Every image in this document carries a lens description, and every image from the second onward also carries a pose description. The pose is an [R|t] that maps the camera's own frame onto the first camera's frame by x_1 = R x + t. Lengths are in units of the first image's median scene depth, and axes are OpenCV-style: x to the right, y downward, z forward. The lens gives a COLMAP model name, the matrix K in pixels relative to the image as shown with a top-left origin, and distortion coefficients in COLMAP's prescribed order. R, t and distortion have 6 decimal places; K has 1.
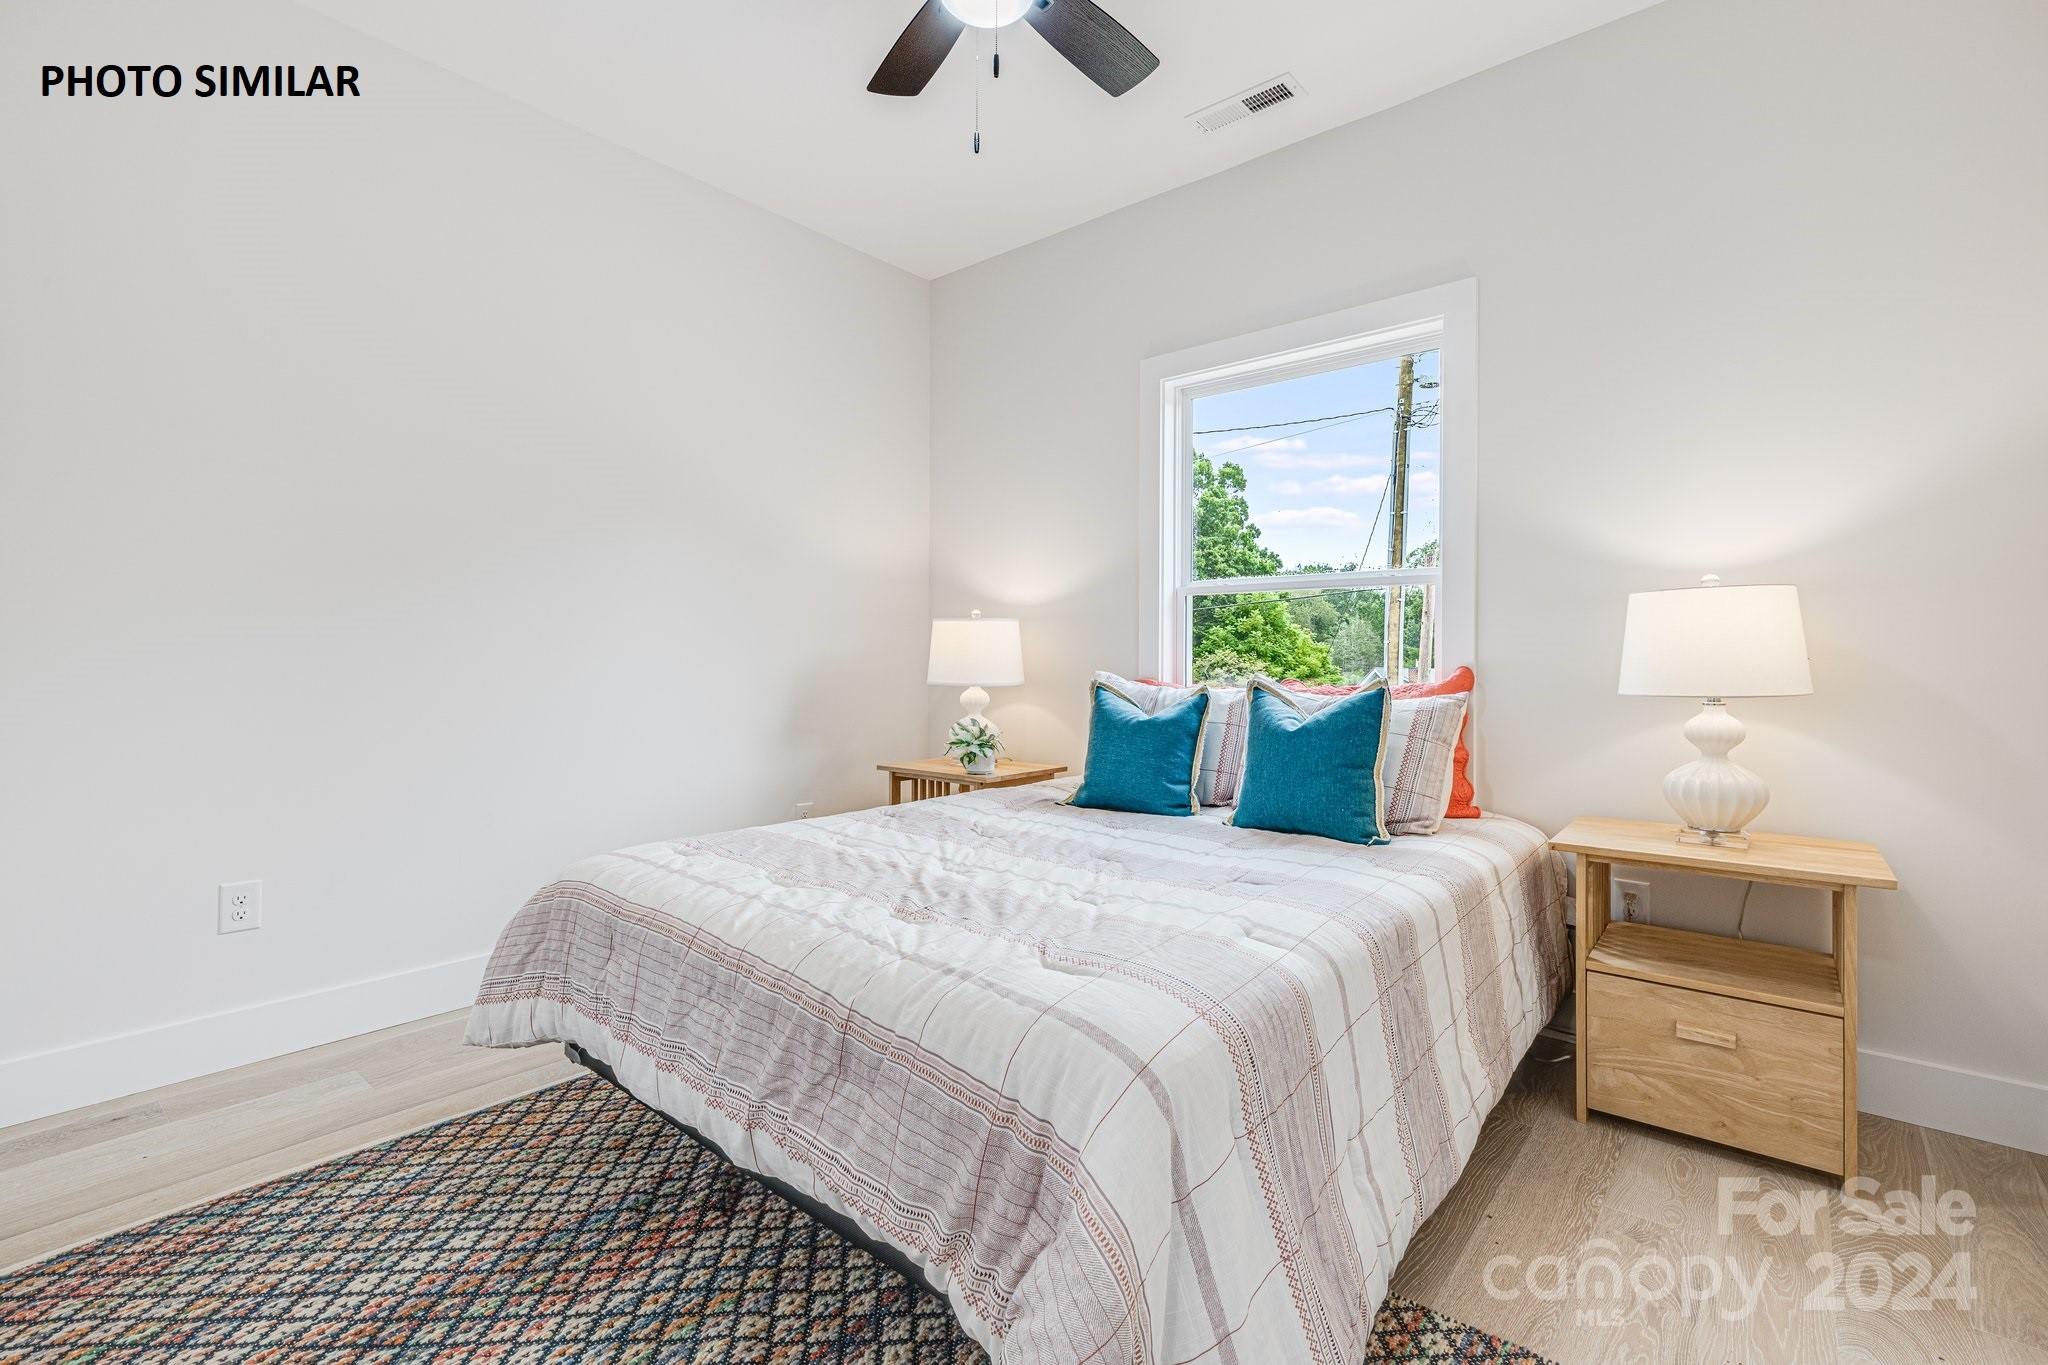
lens RADIAL K [[910.3, 0, 1023.9], [0, 910.3, 672.2], [0, 0, 1]] dist [0.004923, 0.000058]
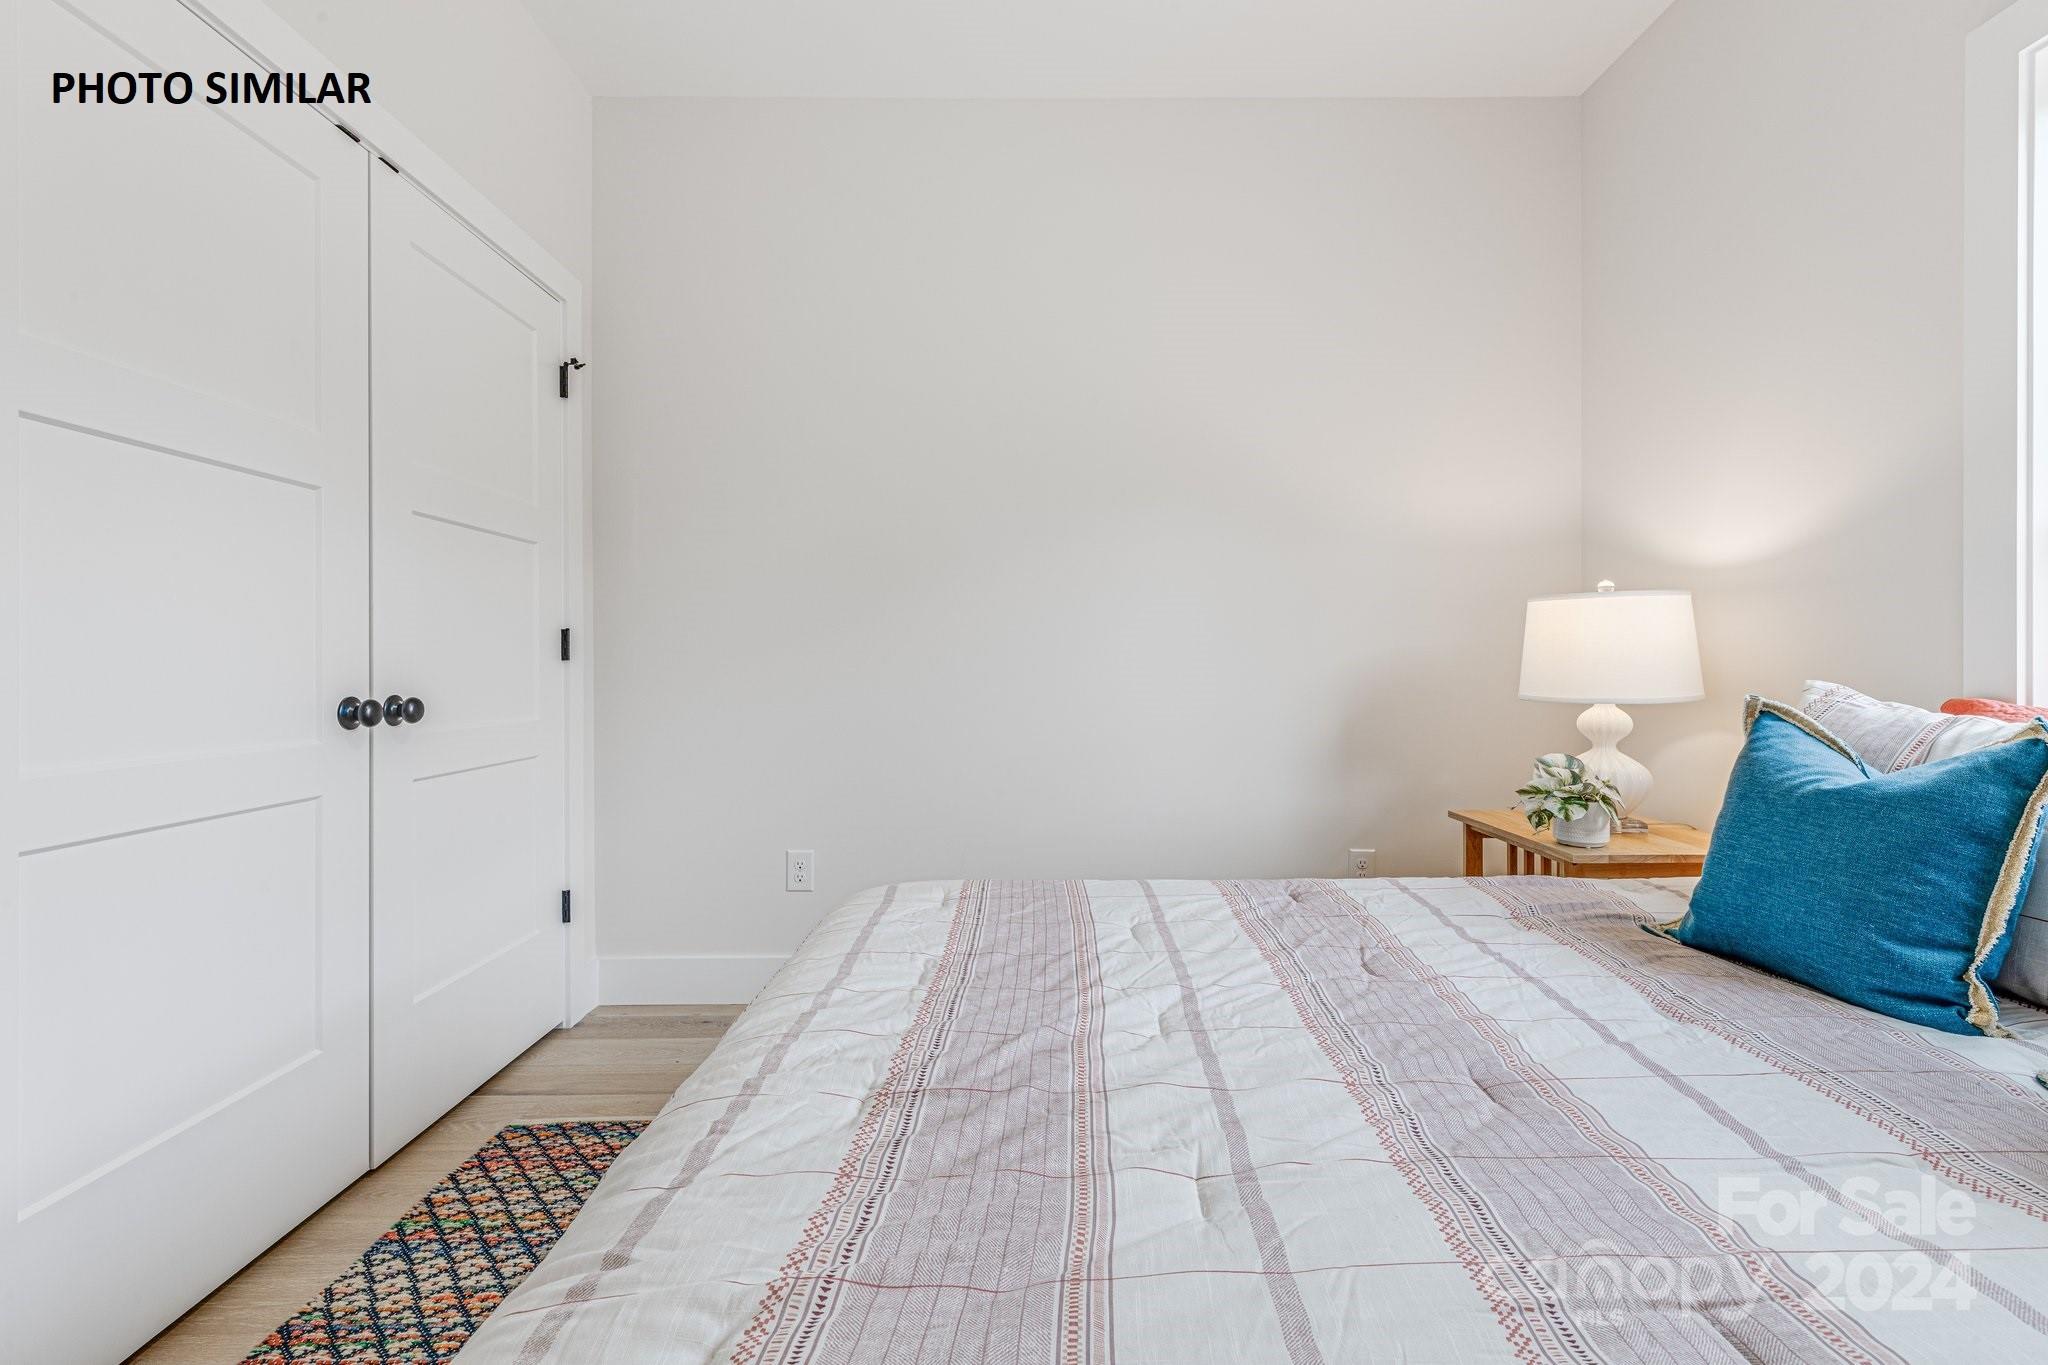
lens RADIAL K [[910.3, 0, 1023.9], [0, 910.3, 672.2], [0, 0, 1]] dist [0.004923, 0.000058]
pose [[0.649349, 0.001350, -0.760489, 0.200058], [-0.003570, 0.999993, -0.001274, -0.003661], [0.760482, 0.003542, 0.649350, 0.361854]]
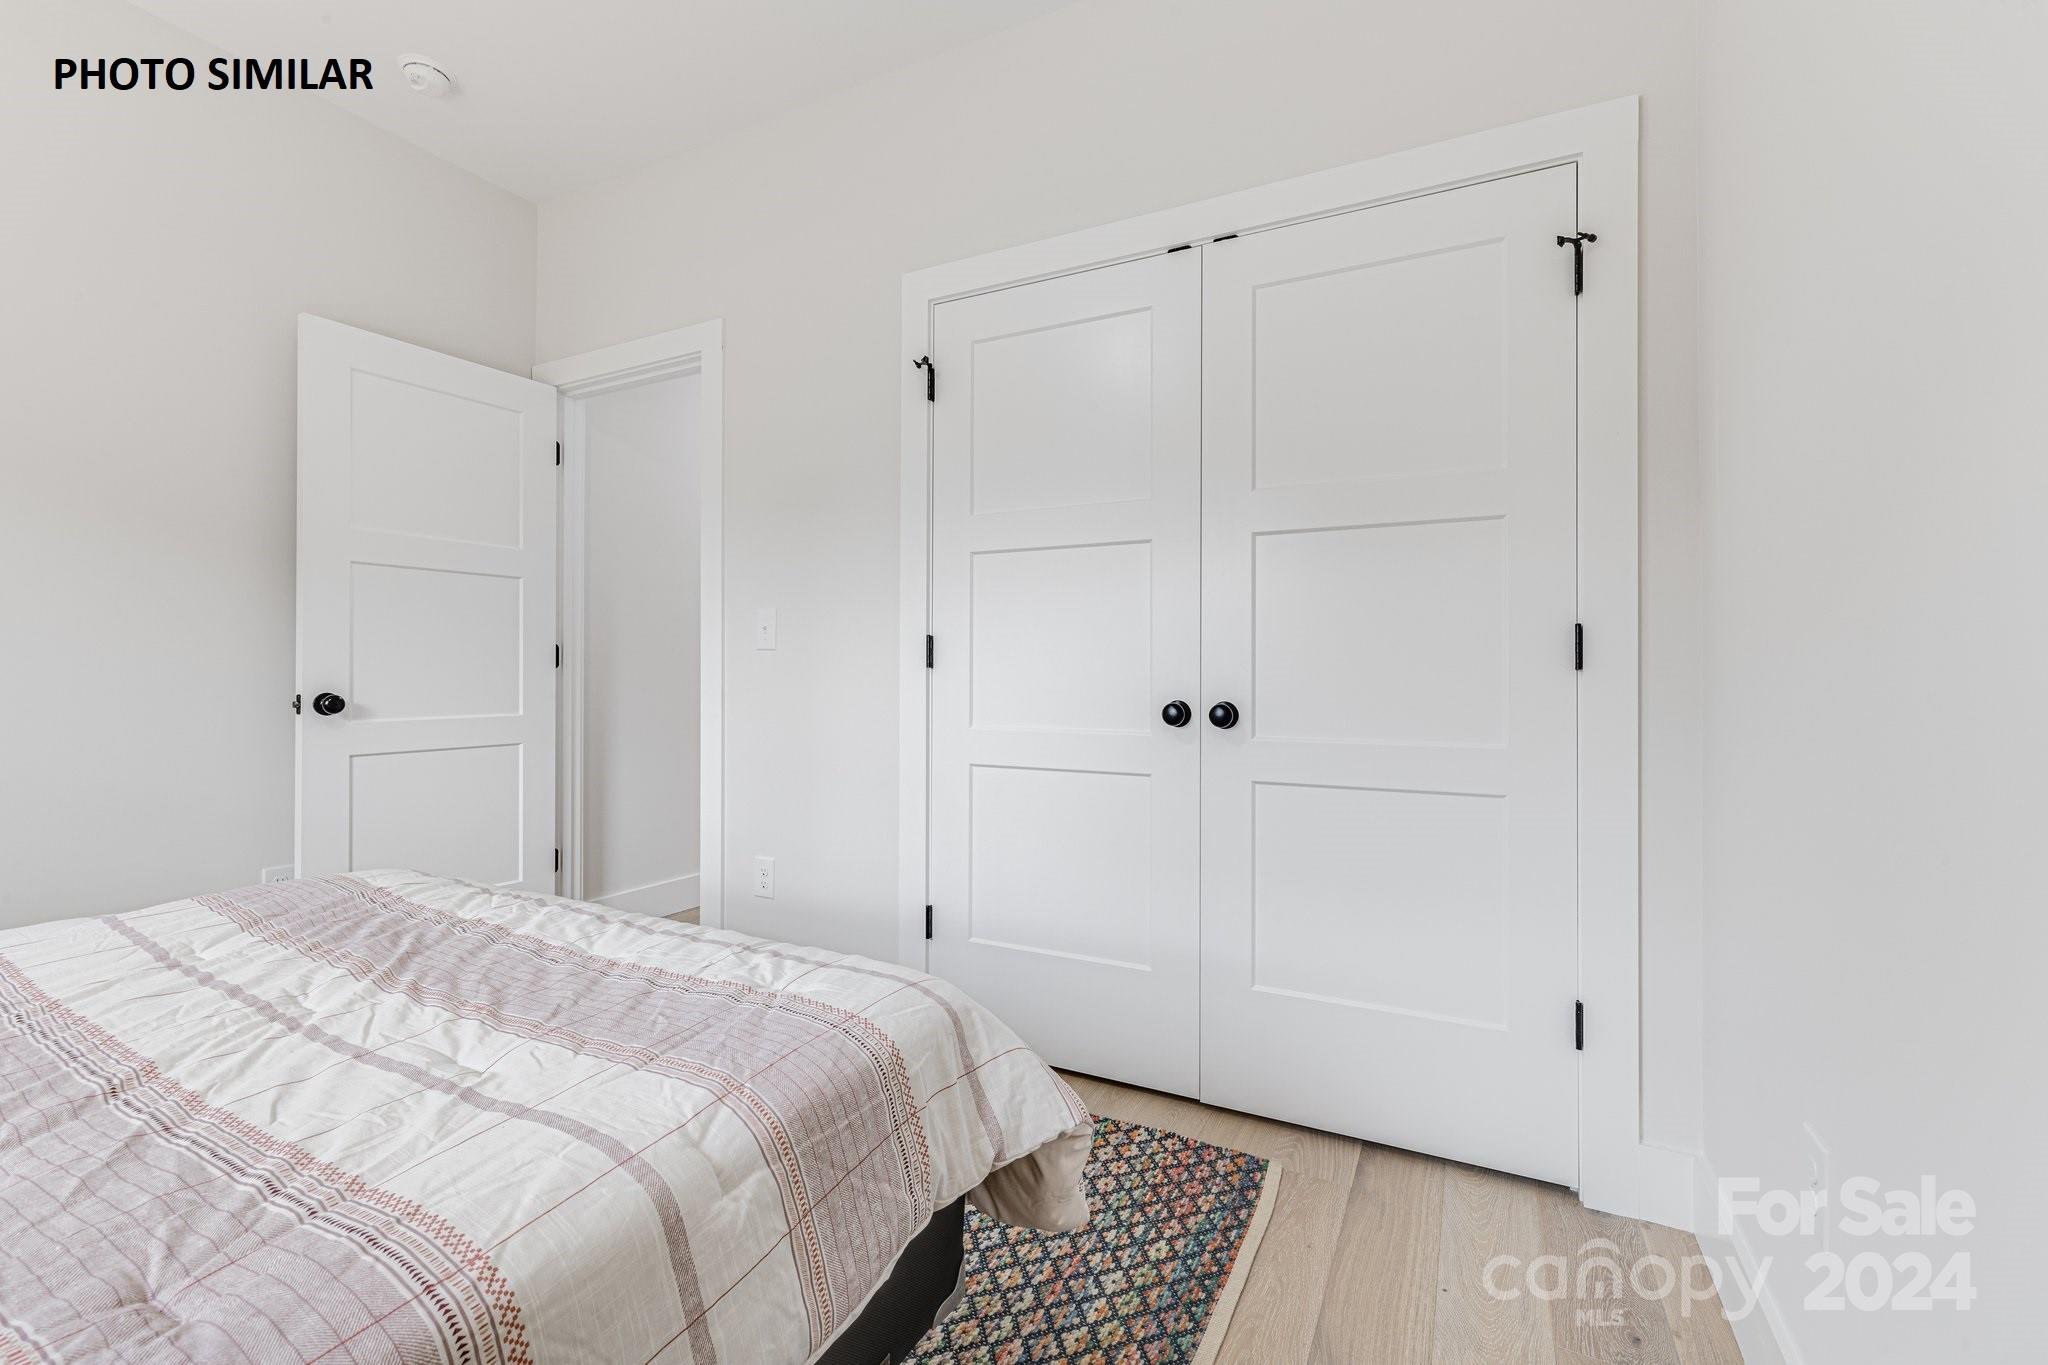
lens RADIAL K [[882.5, 0, 1024.0], [0, 882.5, 682.5], [0, 0, 1]] dist [0.003686, 0.000185]
pose [[-0.975873, -0.007176, -0.218222, -0.279481], [-0.011030, 0.999804, 0.016450, -0.012407], [0.218061, 0.018460, -0.975761, 1.110349]]
